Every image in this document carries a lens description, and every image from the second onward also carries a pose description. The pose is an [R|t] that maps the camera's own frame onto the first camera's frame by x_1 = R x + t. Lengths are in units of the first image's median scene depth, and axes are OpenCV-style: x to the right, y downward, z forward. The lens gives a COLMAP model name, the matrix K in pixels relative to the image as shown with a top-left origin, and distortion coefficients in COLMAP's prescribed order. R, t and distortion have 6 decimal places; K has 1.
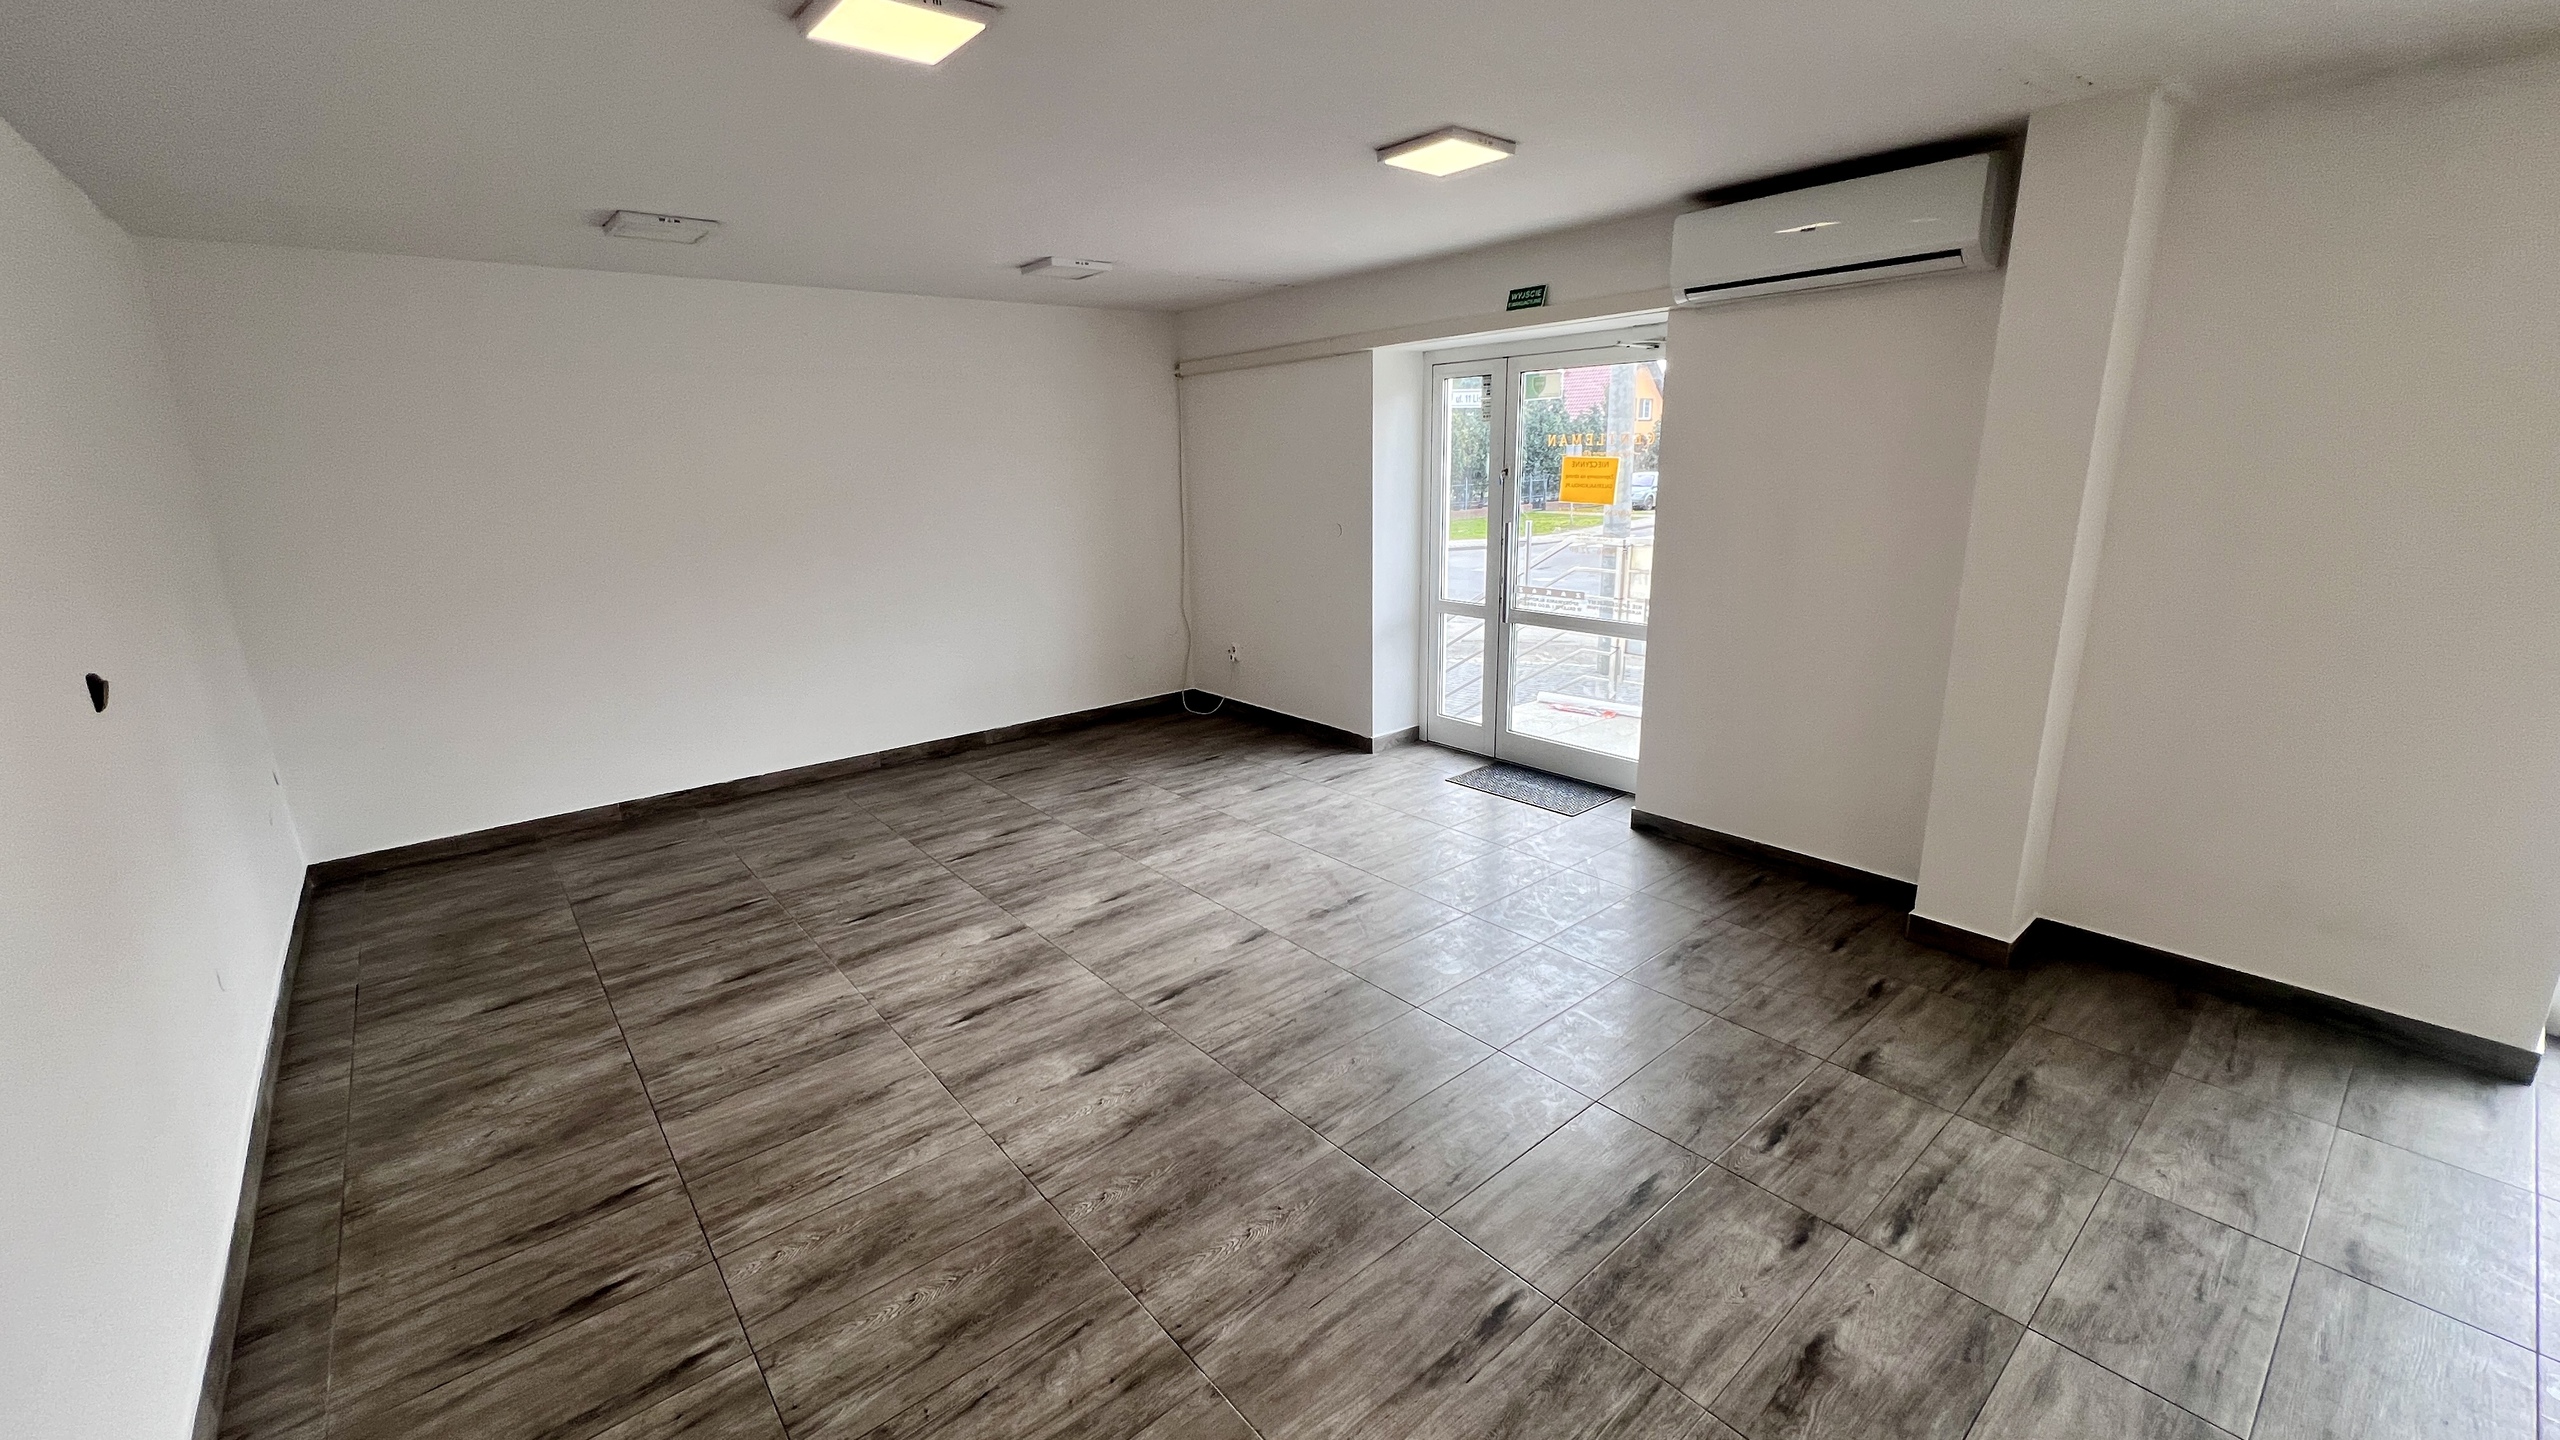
lens RADIAL K [[1020.1, 0, 1274.5], [0, 1020.1, 713.7], [0, 0, 1]] dist [-0.001210, 0.000165]
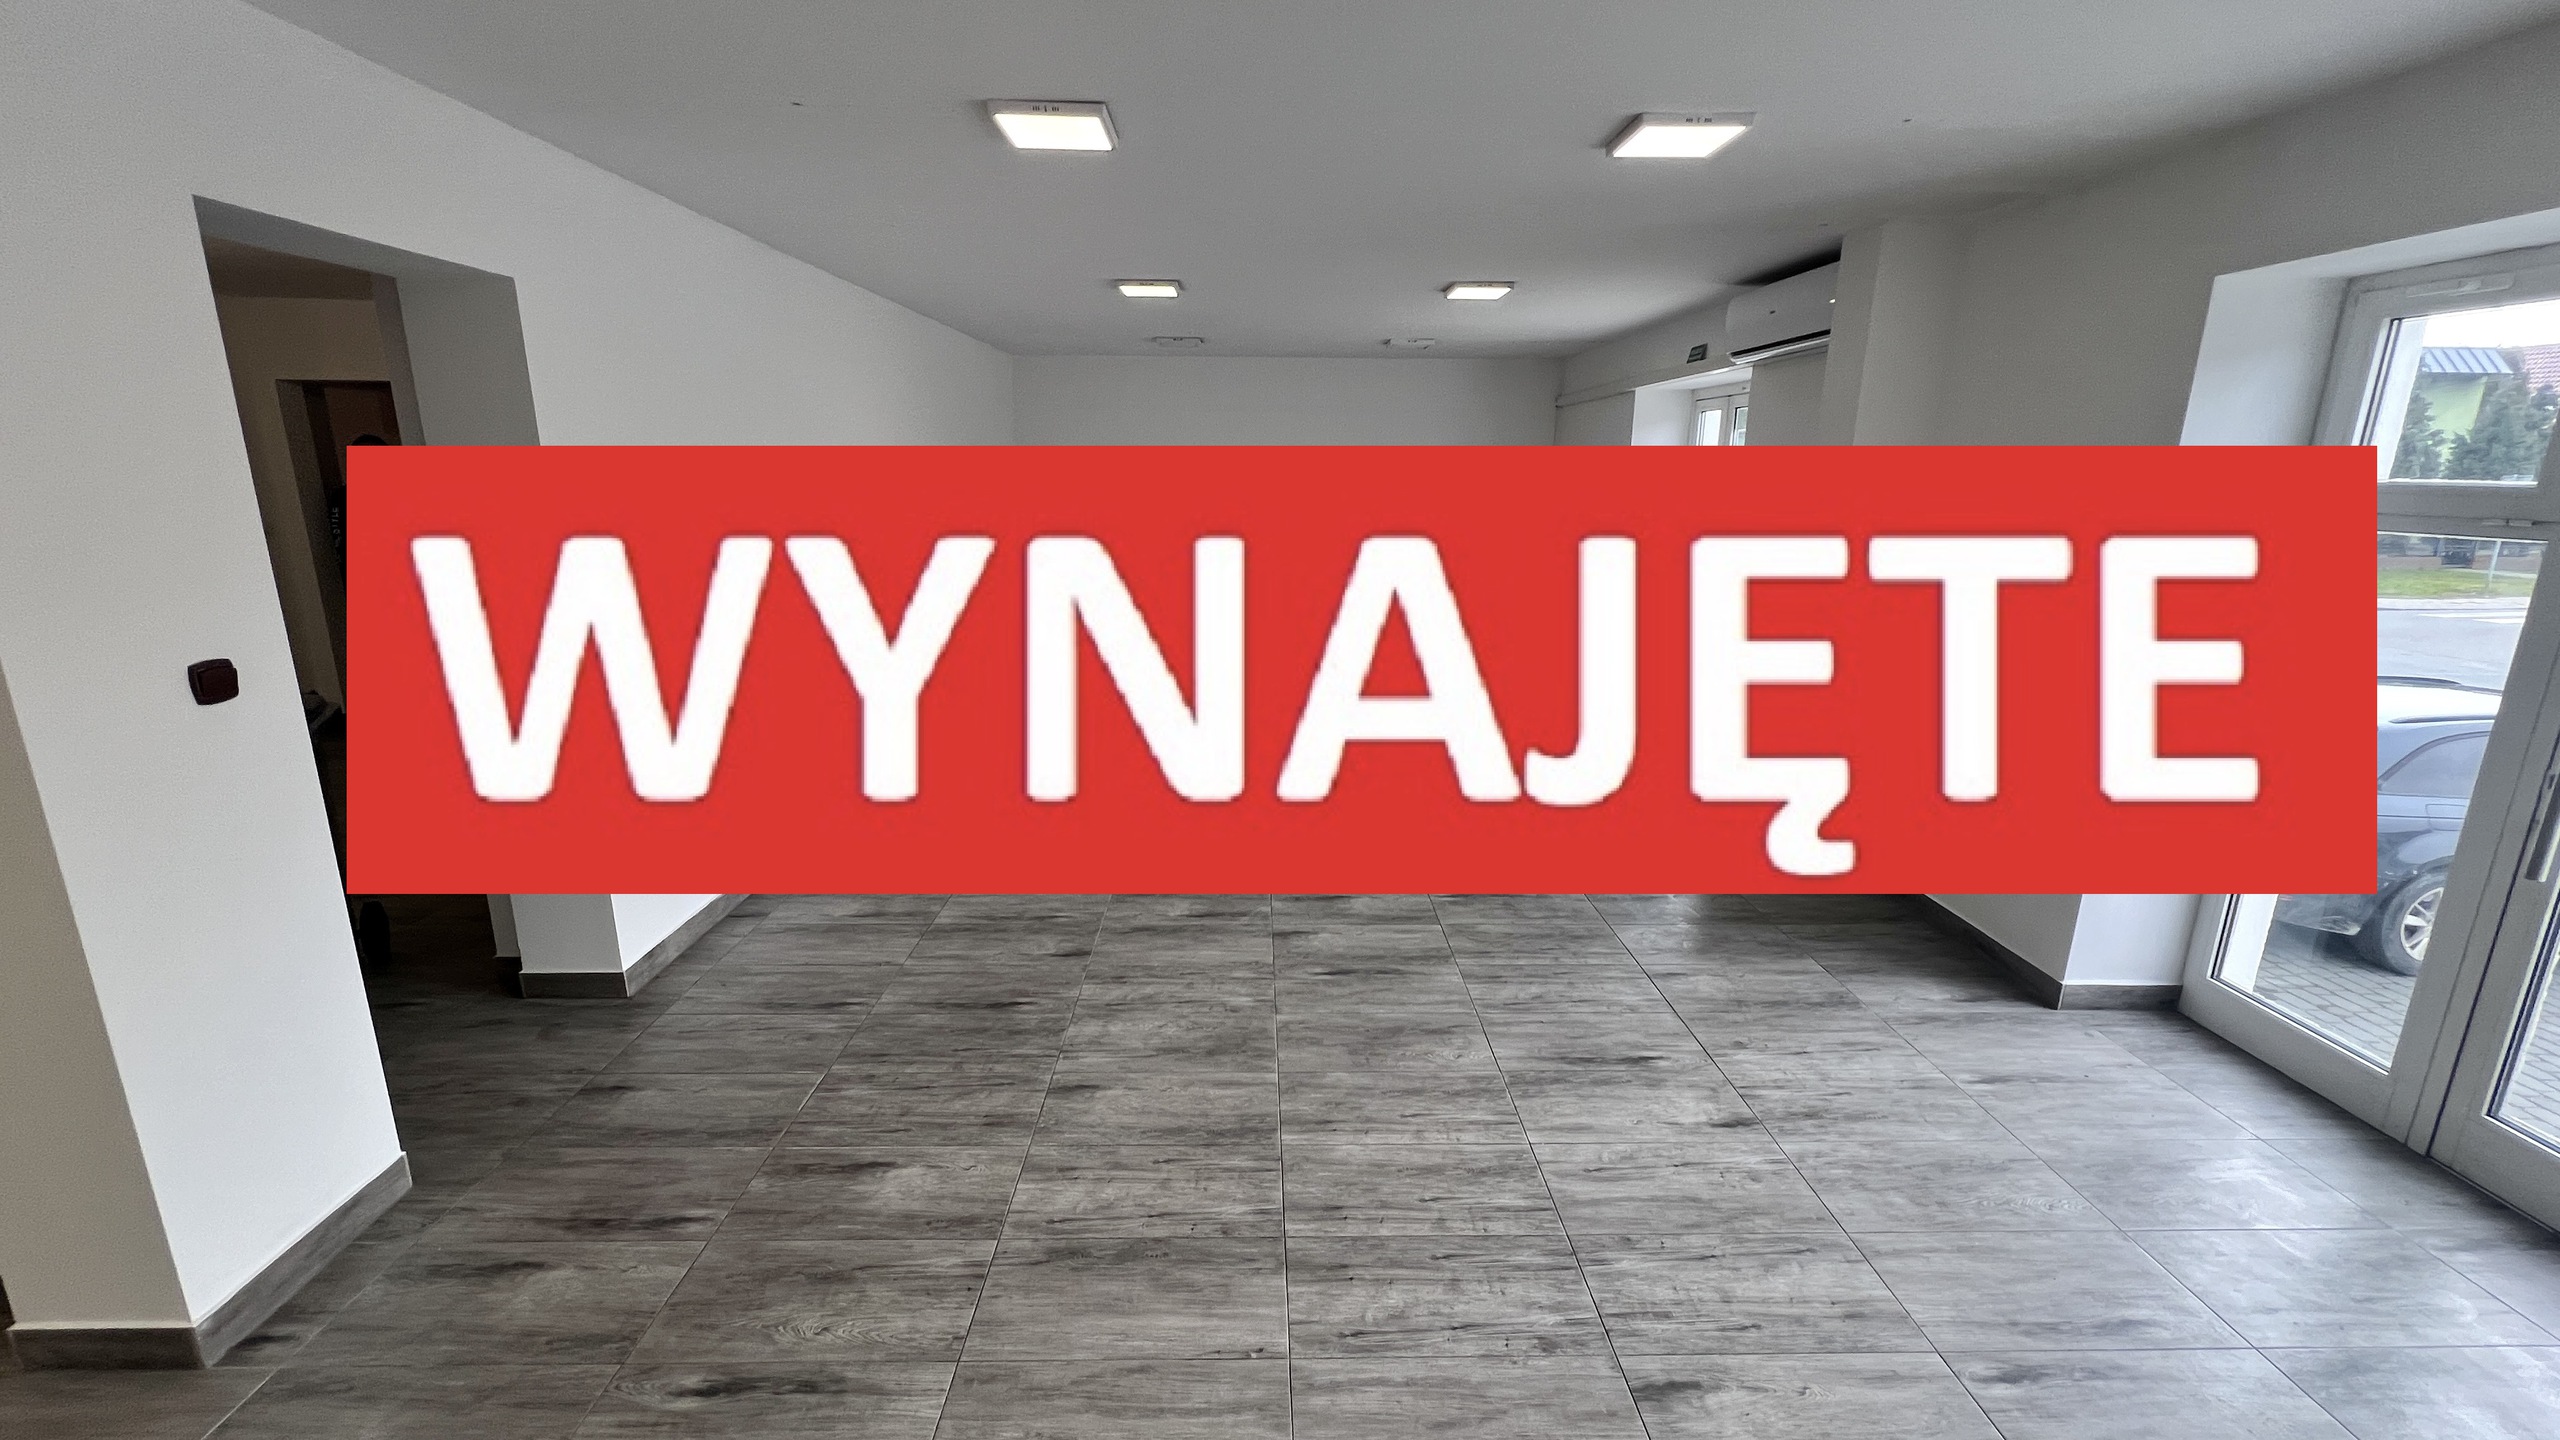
lens RADIAL K [[1020.1, 0, 1275.5], [0, 1020.1, 714.8], [0, 0, 1]] dist [-0.001210, 0.000165]
pose [[0.778163, 0.178689, -0.602107, 0.849901], [-0.182208, 0.981673, 0.055848, 0.086177], [0.601051, 0.066250, 0.796460, -0.403554]]
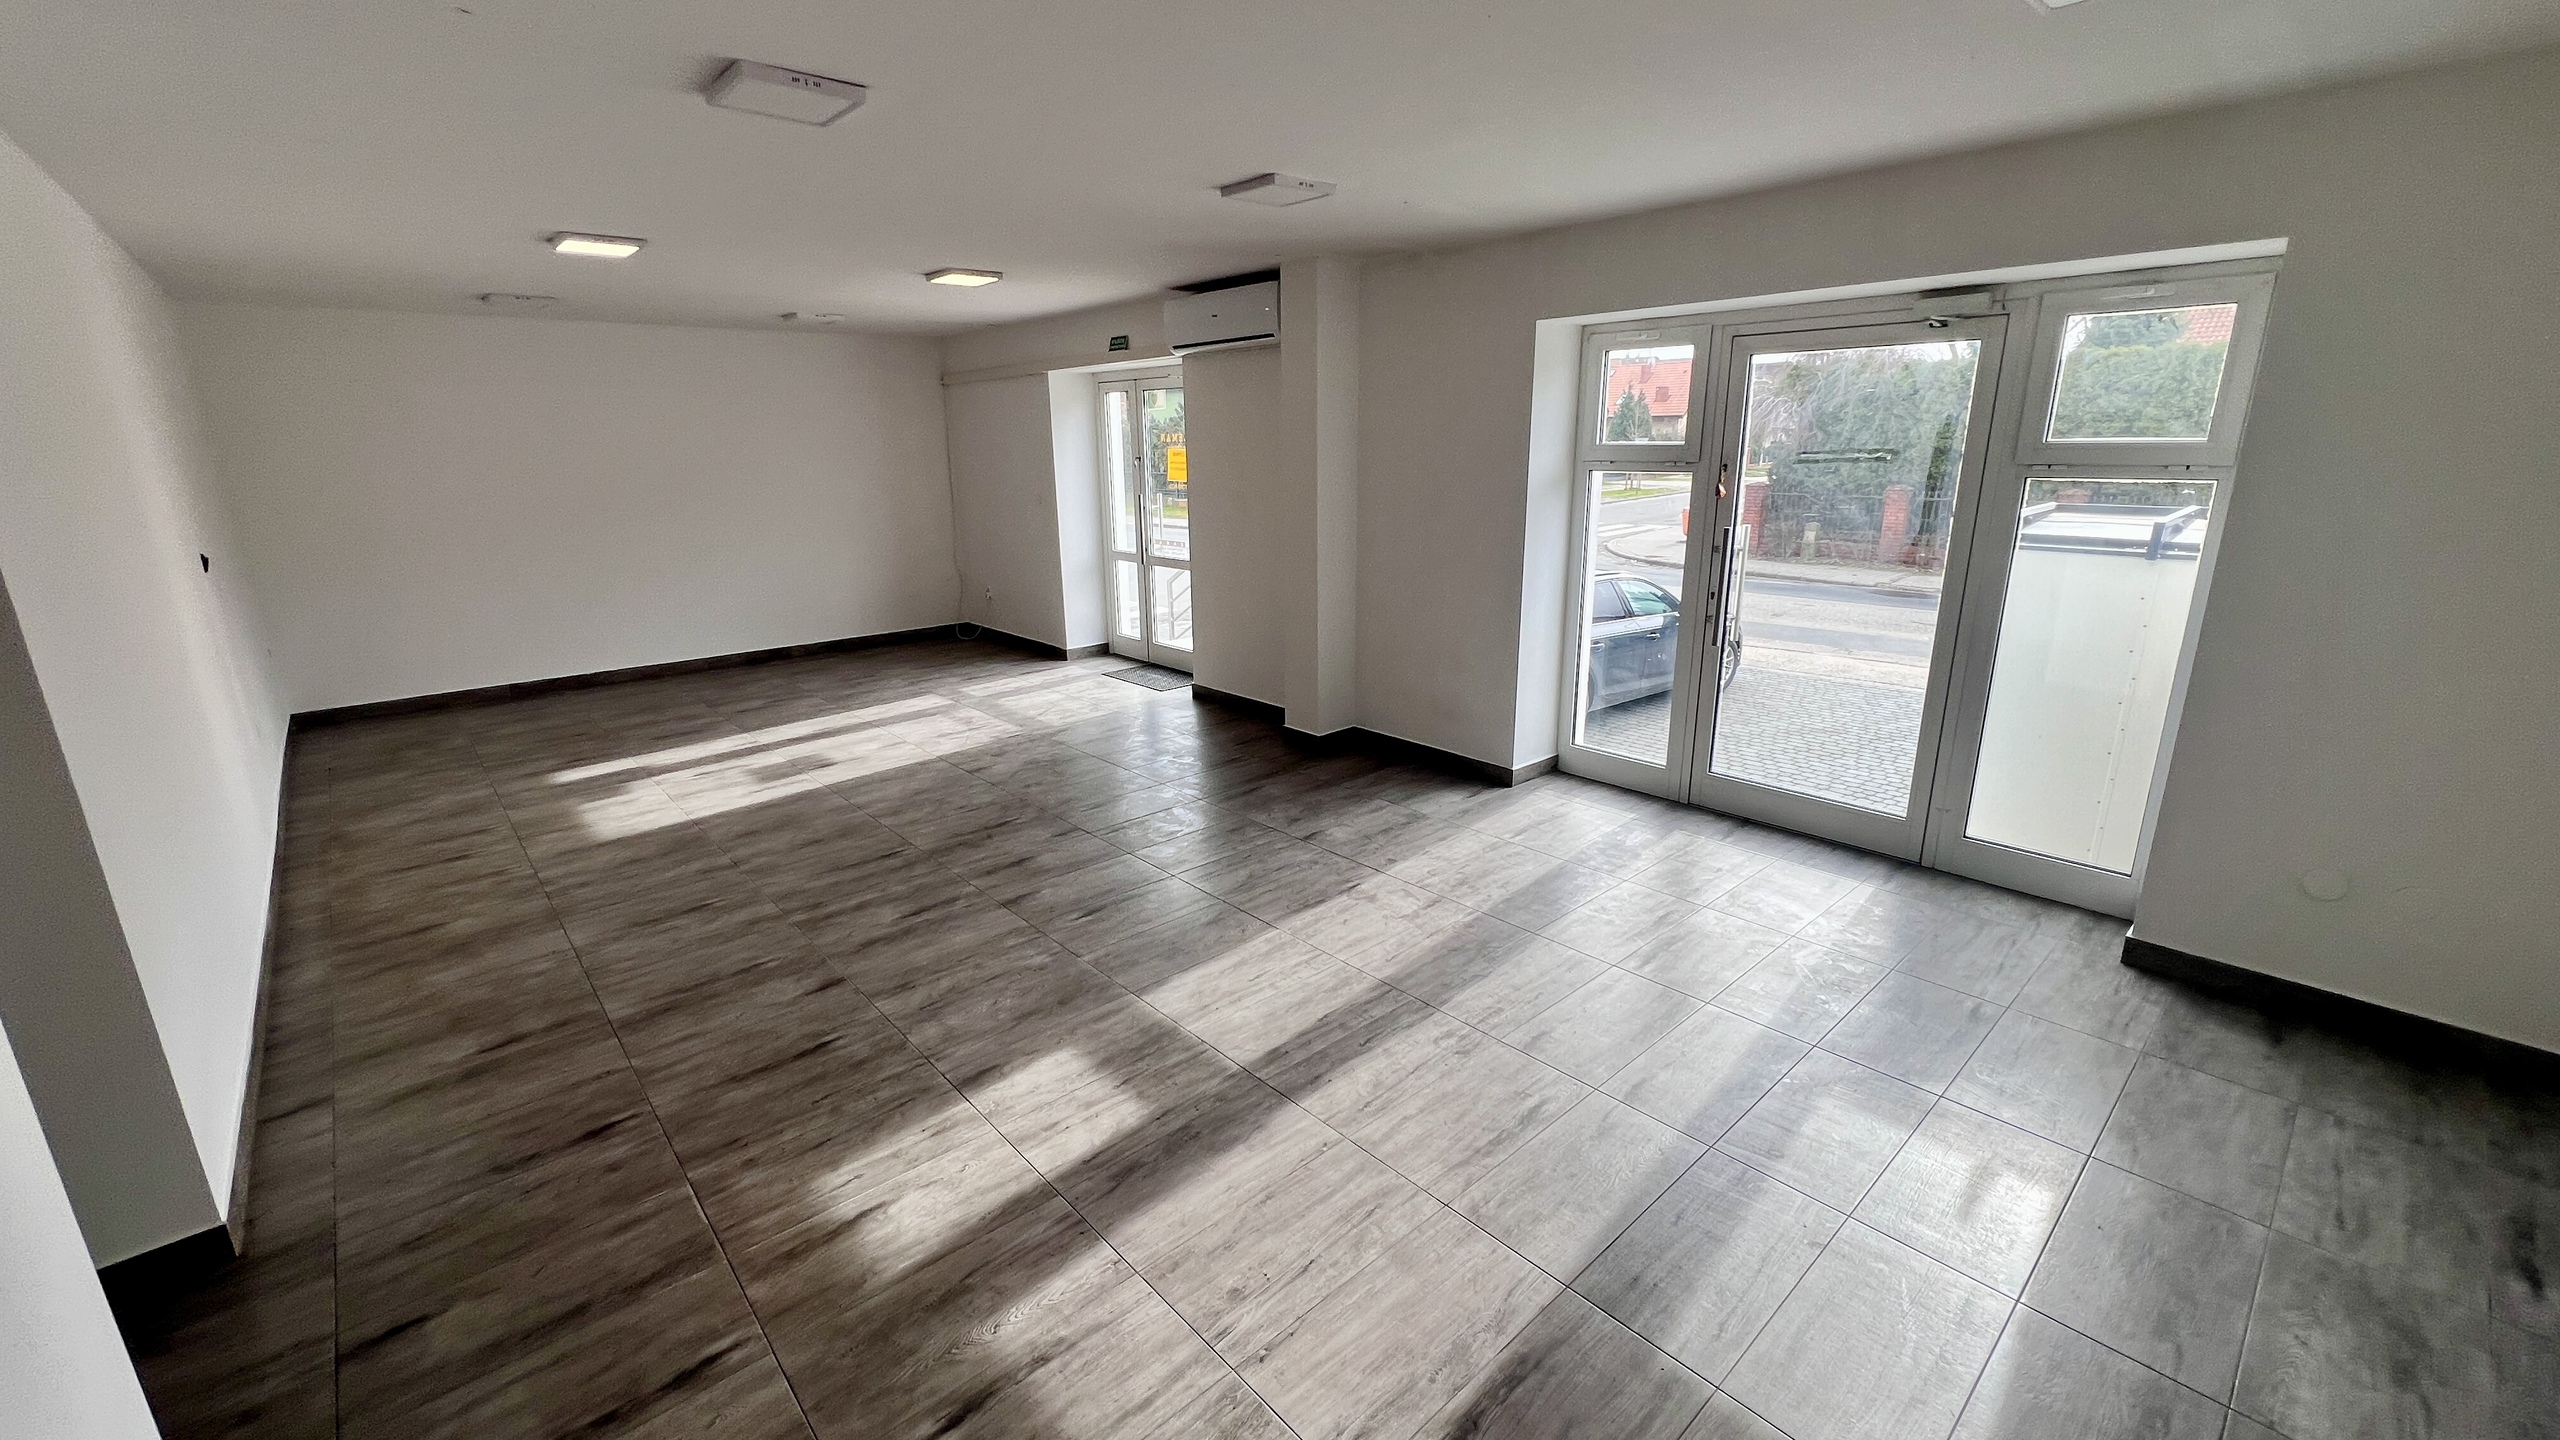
lens RADIAL K [[1020.1, 0, 1276.3], [0, 1020.1, 715.5], [0, 0, 1]] dist [-0.001210, 0.000165]
pose [[0.999374, 0.000684, 0.035358, 0.523569], [-0.001214, 0.999887, 0.014962, 0.146022], [-0.035344, -0.014995, 0.999263, -0.640793]]
